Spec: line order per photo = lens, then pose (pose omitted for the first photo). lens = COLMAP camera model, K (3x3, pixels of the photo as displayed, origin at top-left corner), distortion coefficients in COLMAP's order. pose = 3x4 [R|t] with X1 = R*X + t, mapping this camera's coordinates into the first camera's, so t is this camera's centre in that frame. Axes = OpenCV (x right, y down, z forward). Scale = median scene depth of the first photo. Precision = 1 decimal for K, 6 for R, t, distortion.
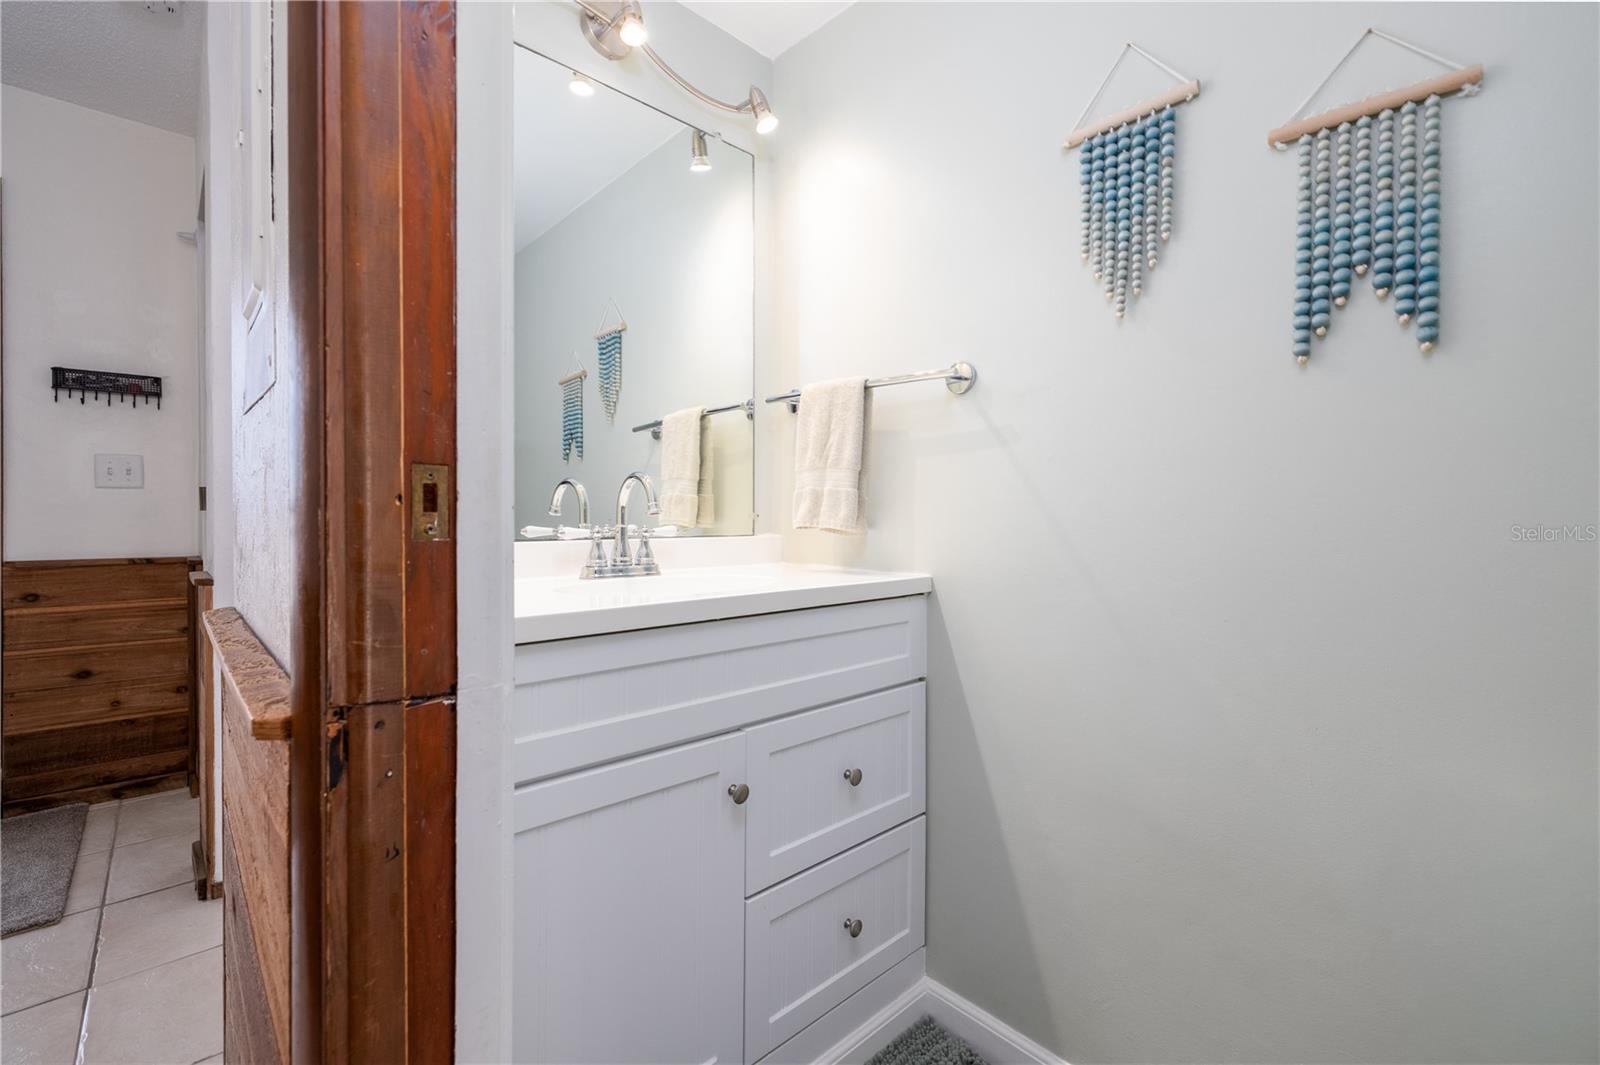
lens RADIAL K [[681.8, 0, 793.1], [0, 681.8, 523.0], [0, 0, 1]] dist [0.000746, 0.000456]
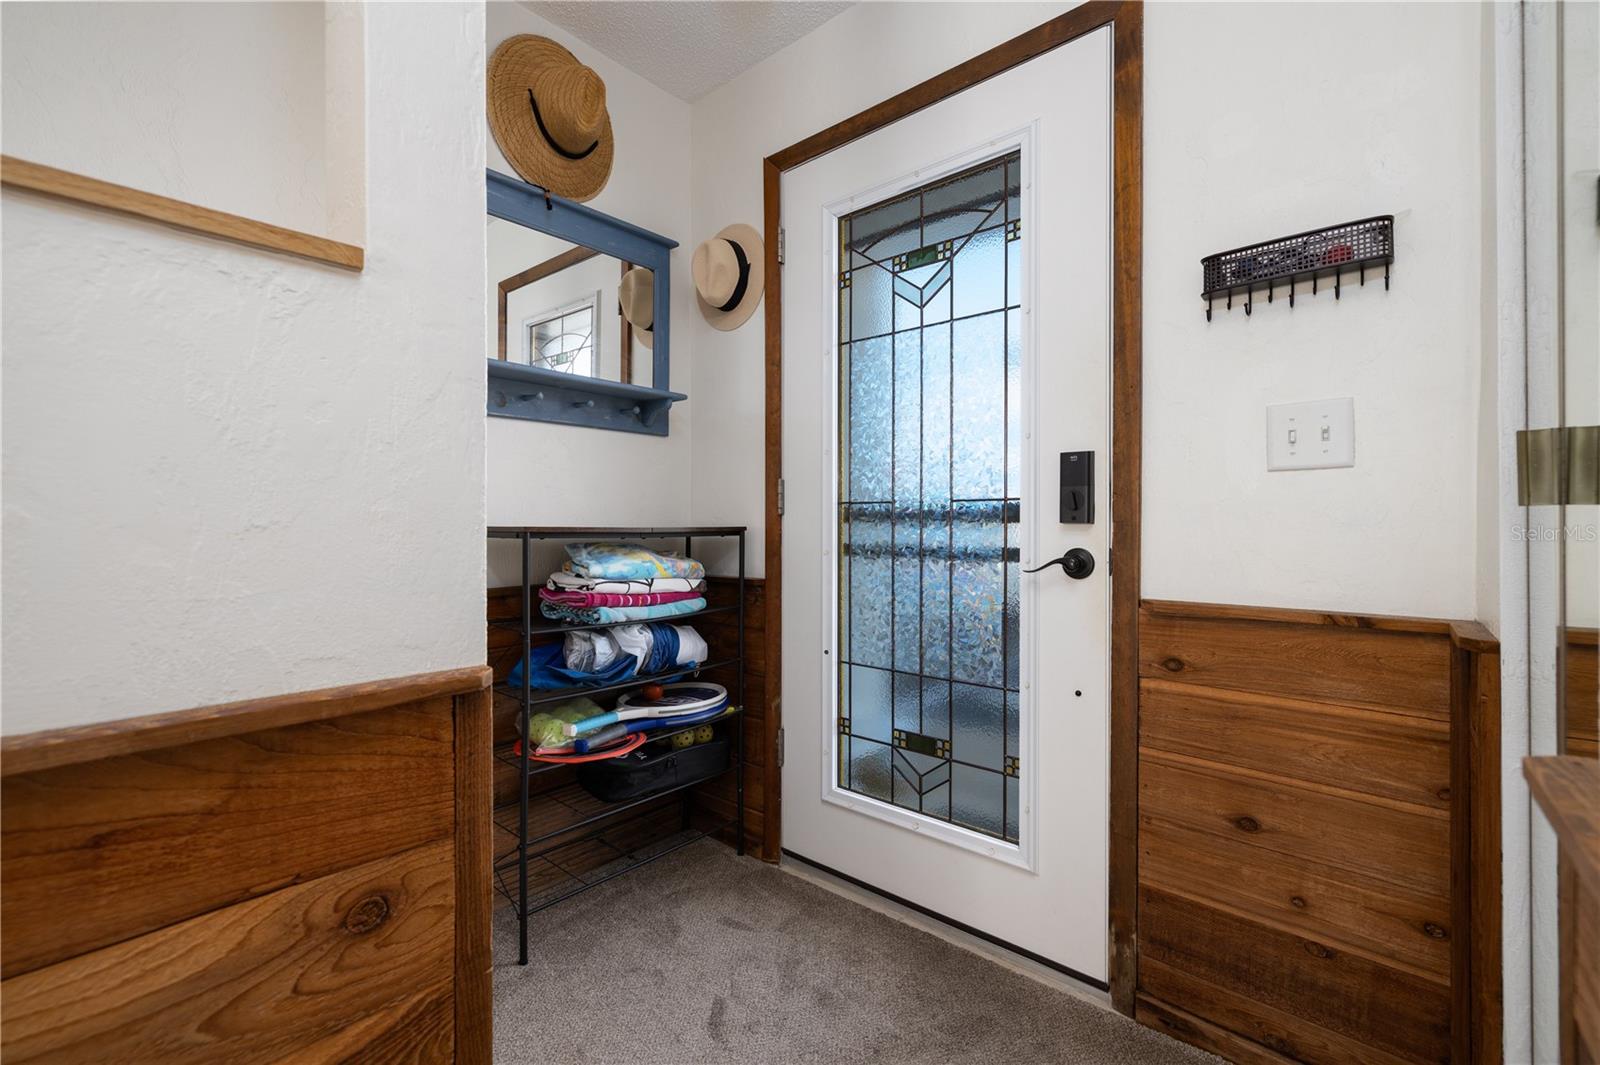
lens RADIAL K [[681.8, 0, 794.1], [0, 681.8, 523.4], [0, 0, 1]] dist [0.000746, 0.000456]
pose [[0.121408, -0.001540, -0.992601, -0.544277], [-0.009627, 0.999950, -0.002728, -0.006822], [0.992556, 0.009887, 0.121387, 0.573216]]
